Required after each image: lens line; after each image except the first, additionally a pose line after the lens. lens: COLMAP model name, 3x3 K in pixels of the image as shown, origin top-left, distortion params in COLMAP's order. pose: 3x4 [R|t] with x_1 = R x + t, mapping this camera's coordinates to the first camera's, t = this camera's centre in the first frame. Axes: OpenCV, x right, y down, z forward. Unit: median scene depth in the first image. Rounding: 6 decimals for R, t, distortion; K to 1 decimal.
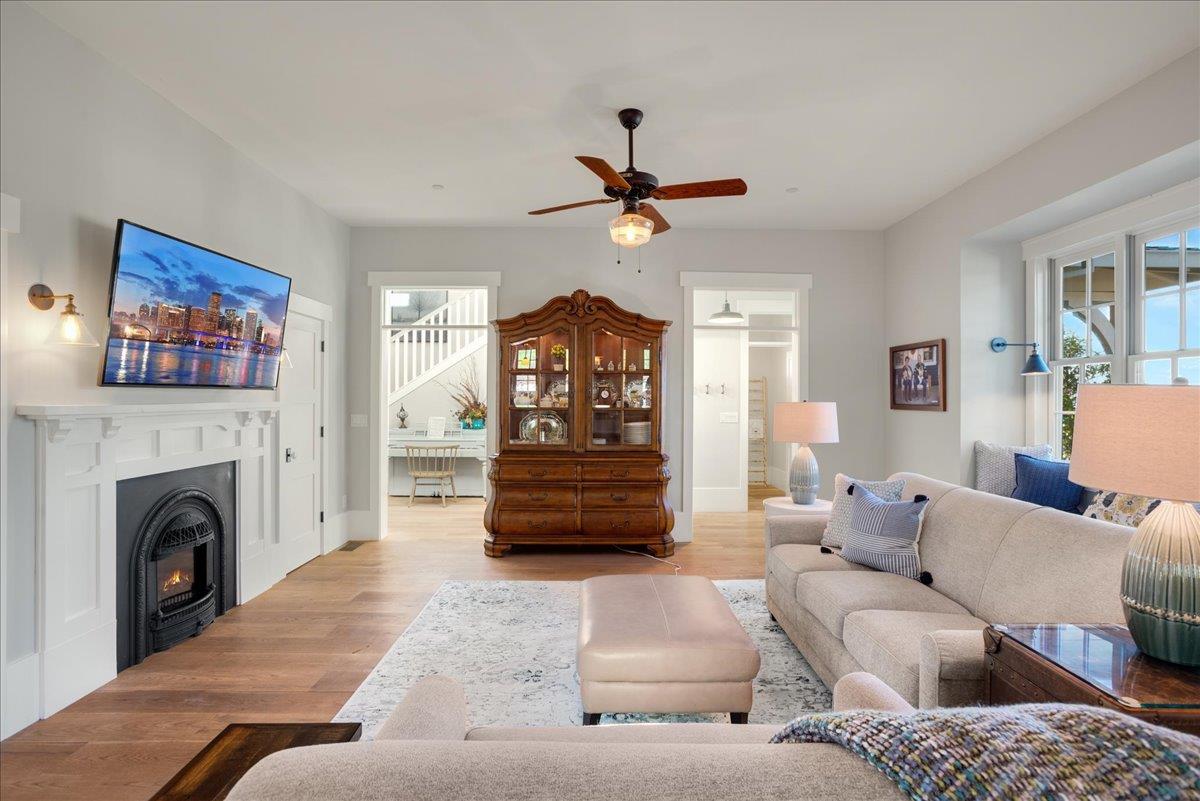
lens RADIAL K [[586.4, 0, 600.0], [0, 586.4, 400.5], [0, 0, 1]] dist [-0.001569, 0.000593]
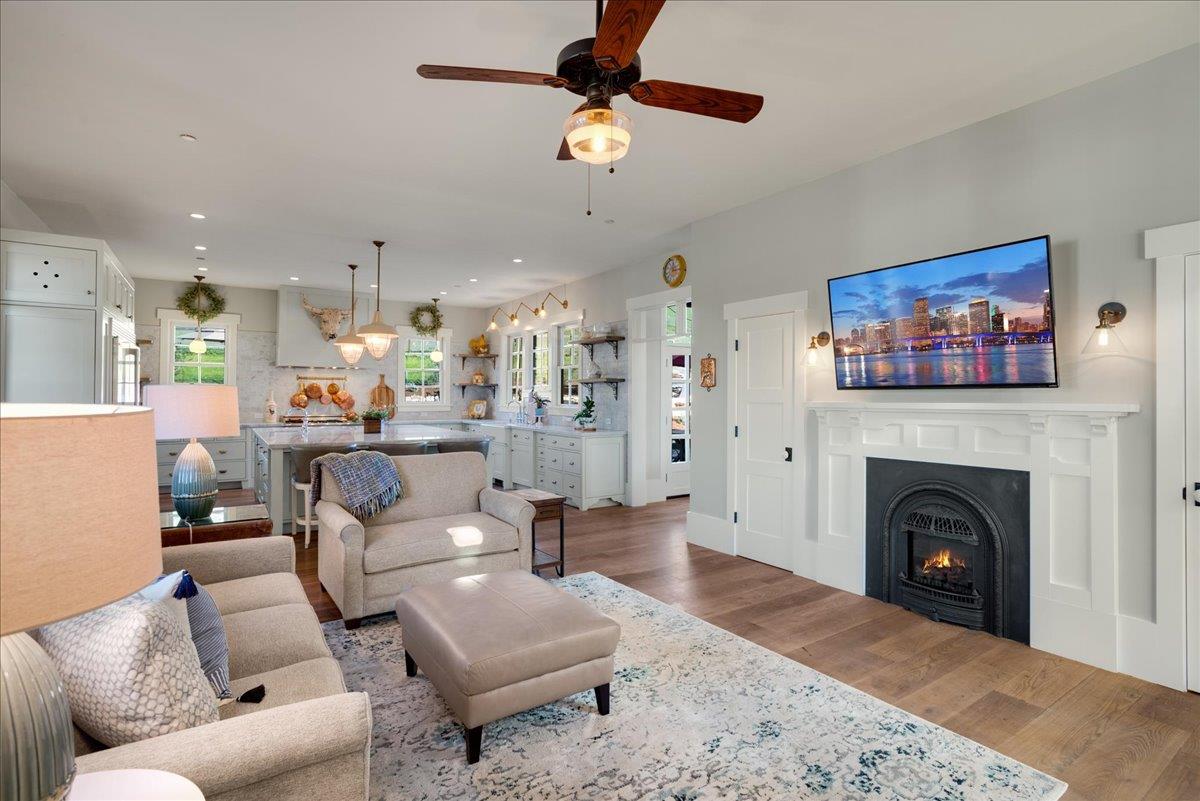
lens RADIAL K [[575.0, 0, 600.0], [0, 575.0, 400.5], [0, 0, 1]] dist [-0.000946, 0.000161]
pose [[-0.825927, 0.000176, -0.563777, 0.447073], [-0.007706, 0.999903, 0.011601, -0.007190], [0.563724, 0.013926, -0.825846, 1.674113]]
